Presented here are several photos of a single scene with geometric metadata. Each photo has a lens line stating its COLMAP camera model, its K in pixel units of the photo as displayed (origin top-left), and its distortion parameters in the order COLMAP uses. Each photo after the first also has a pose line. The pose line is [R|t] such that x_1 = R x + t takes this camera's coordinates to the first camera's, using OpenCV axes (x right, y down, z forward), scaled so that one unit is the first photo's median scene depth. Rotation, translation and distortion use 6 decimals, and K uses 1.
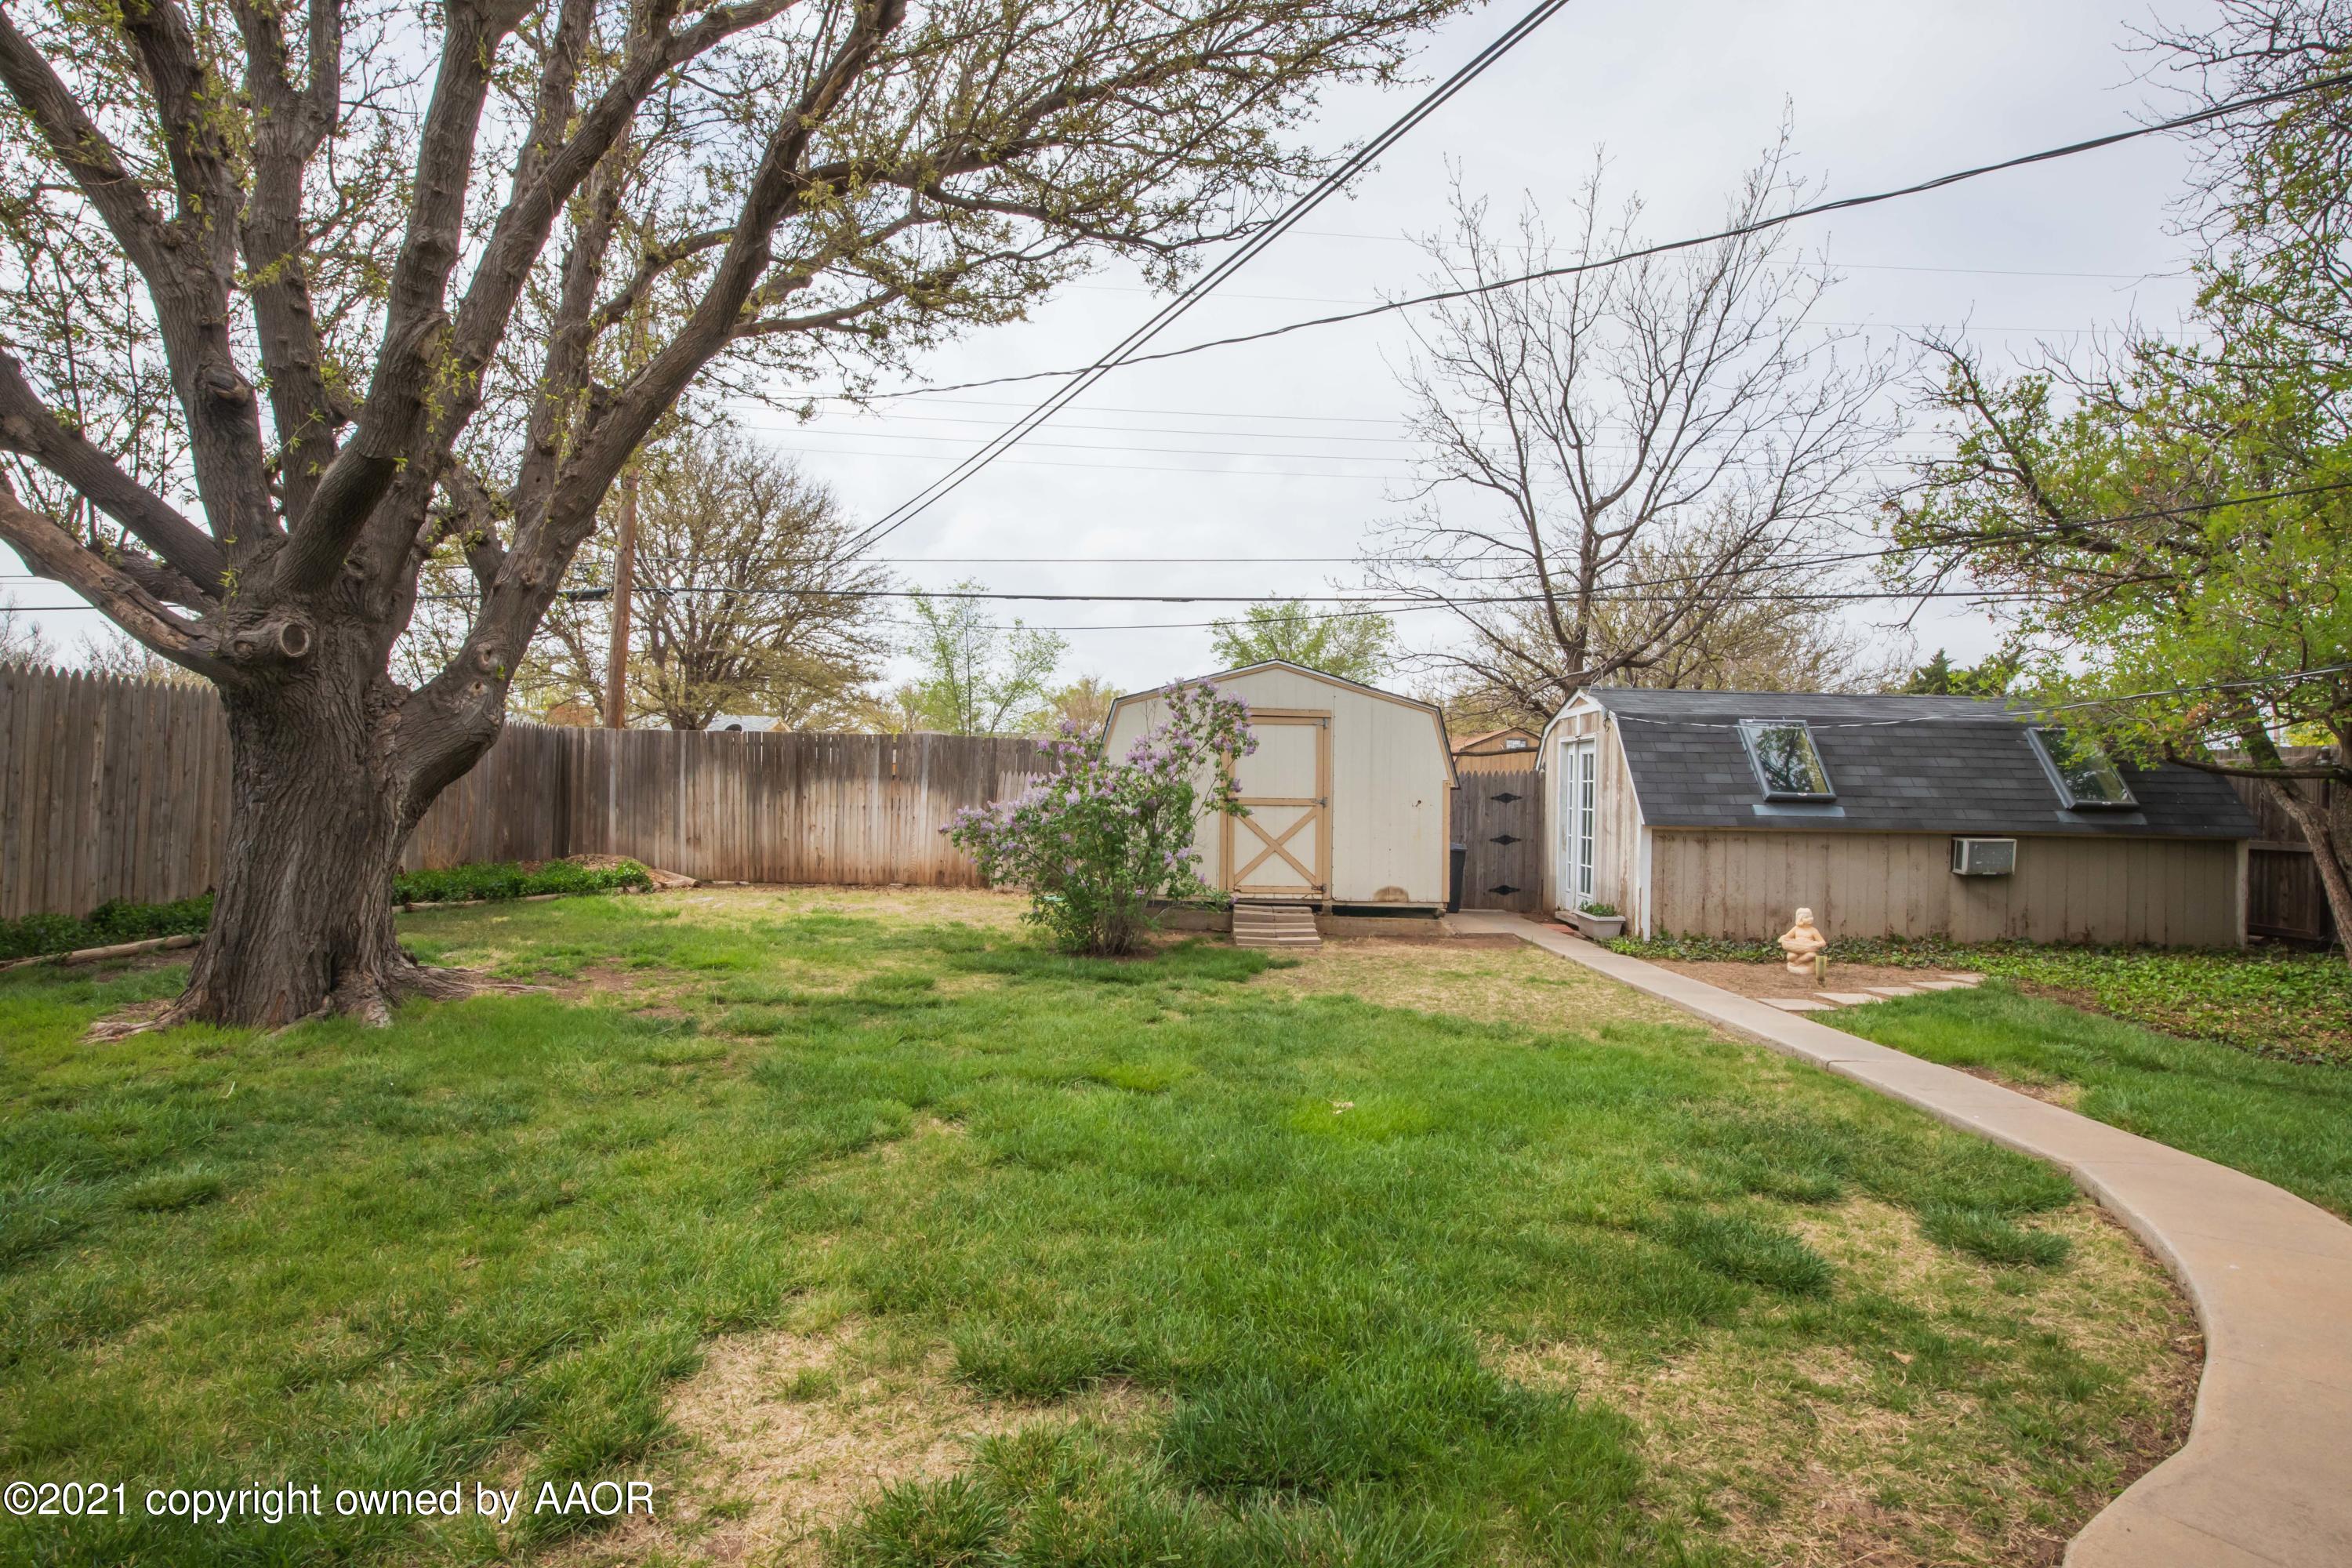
lens RADIAL K [[1073.5, 0, 1188.3], [0, 1073.5, 794.6], [0, 0, 1]] dist [-0.025419, 0.002681]
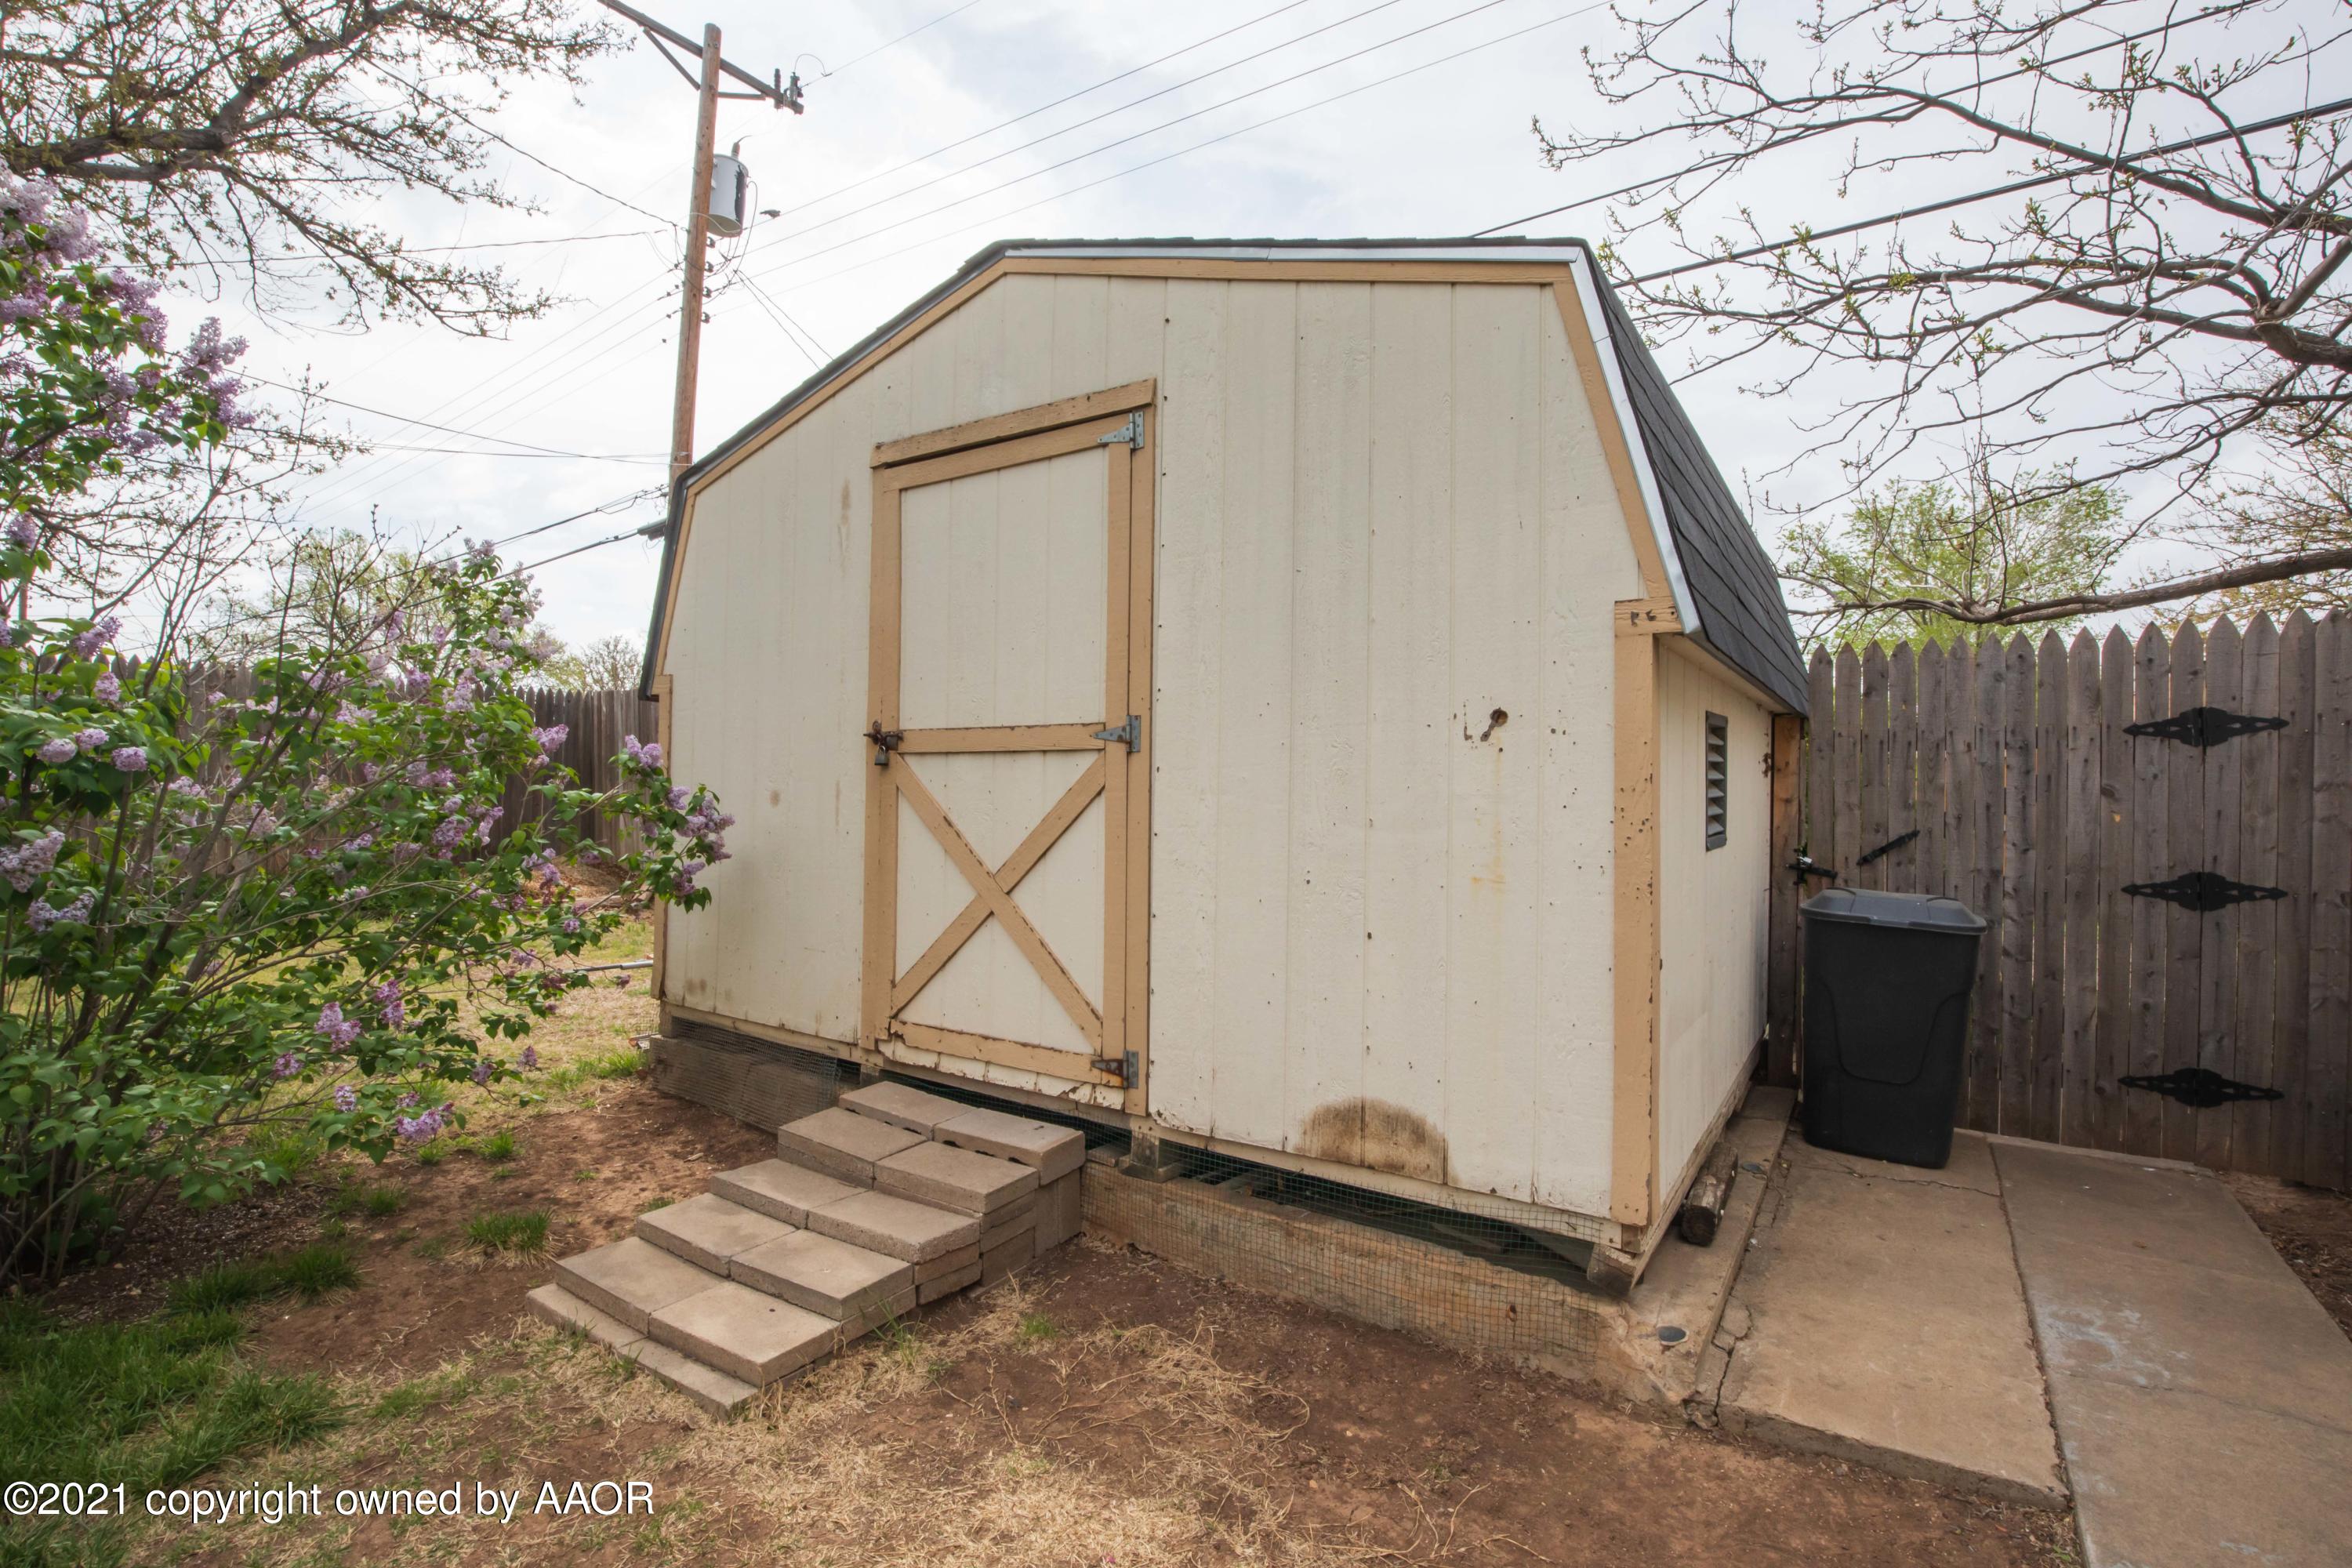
lens RADIAL K [[1073.5, 0, 1177.4], [0, 1073.5, 788.3], [0, 0, 1]] dist [-0.025419, 0.002681]
pose [[0.830824, -0.008765, -0.556467, 0.279791], [0.004117, 0.999945, -0.009603, 0.022539], [0.556520, 0.005687, 0.830814, 0.790783]]
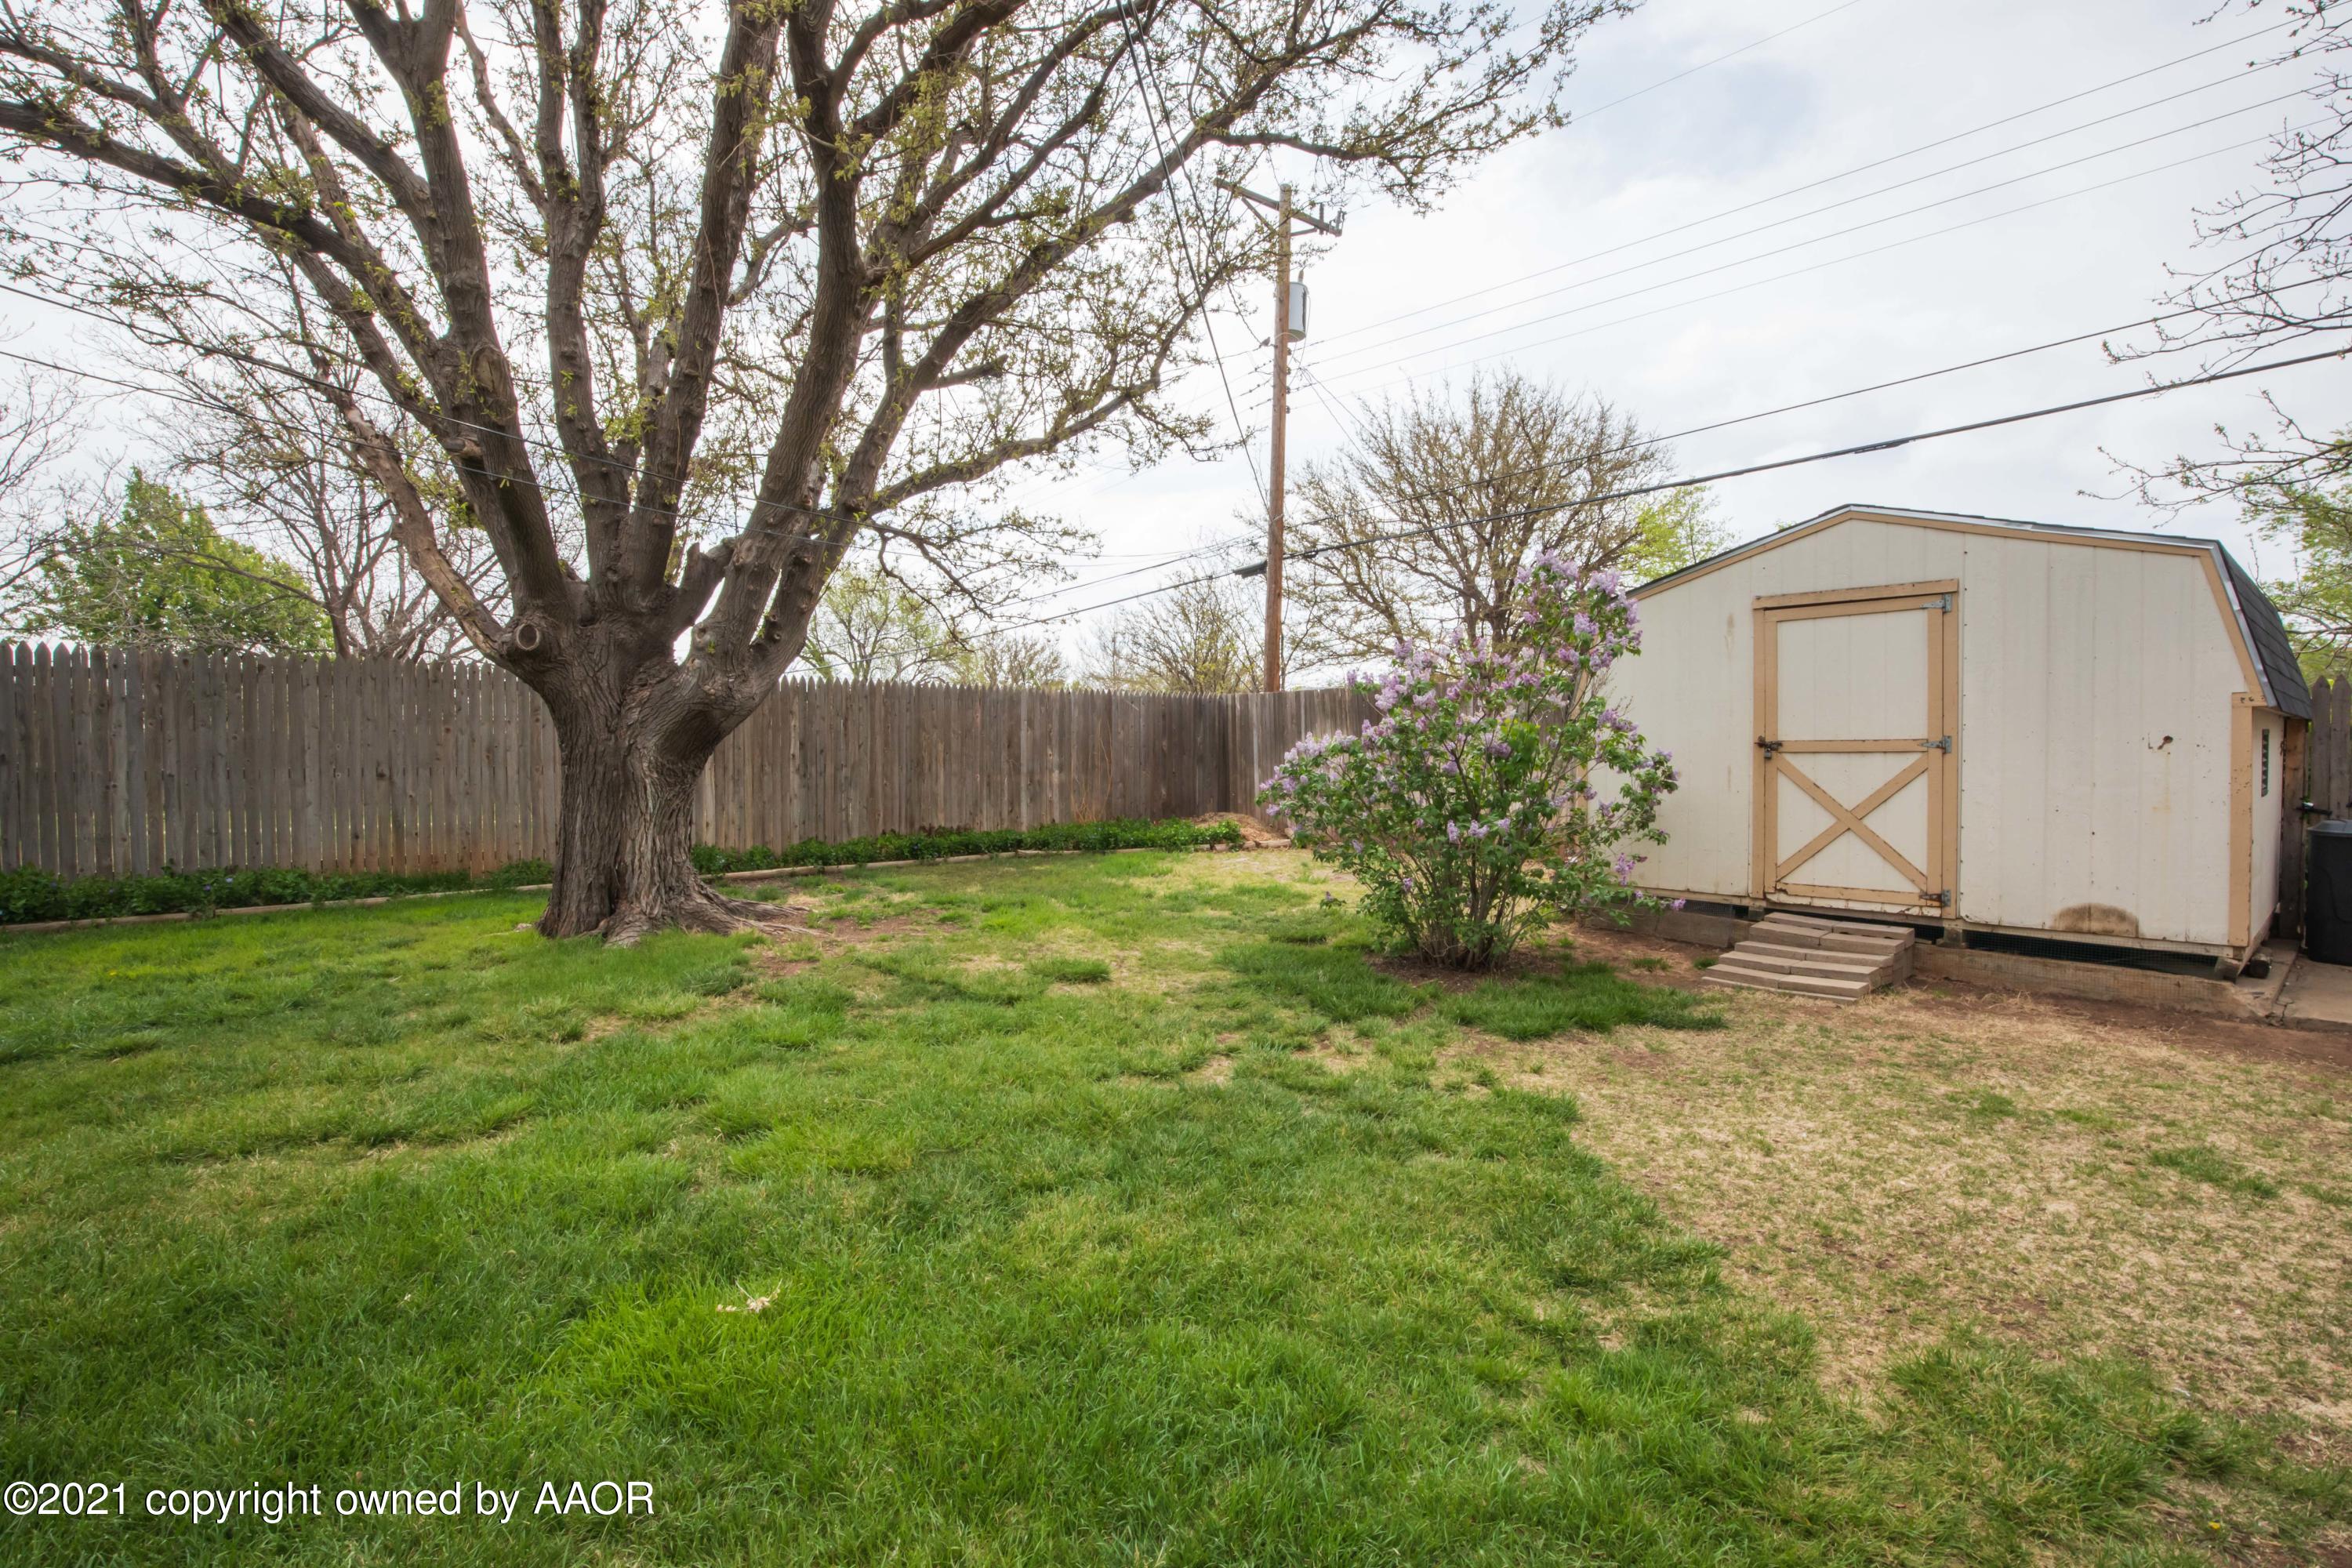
lens RADIAL K [[1073.5, 0, 1183.7], [0, 1073.5, 787.0], [0, 0, 1]] dist [-0.025419, 0.002681]
pose [[0.658872, 0.002274, -0.752252, 0.281667], [0.019082, 0.999623, 0.019735, 0.010537], [0.752013, -0.027358, 0.658580, 0.333056]]
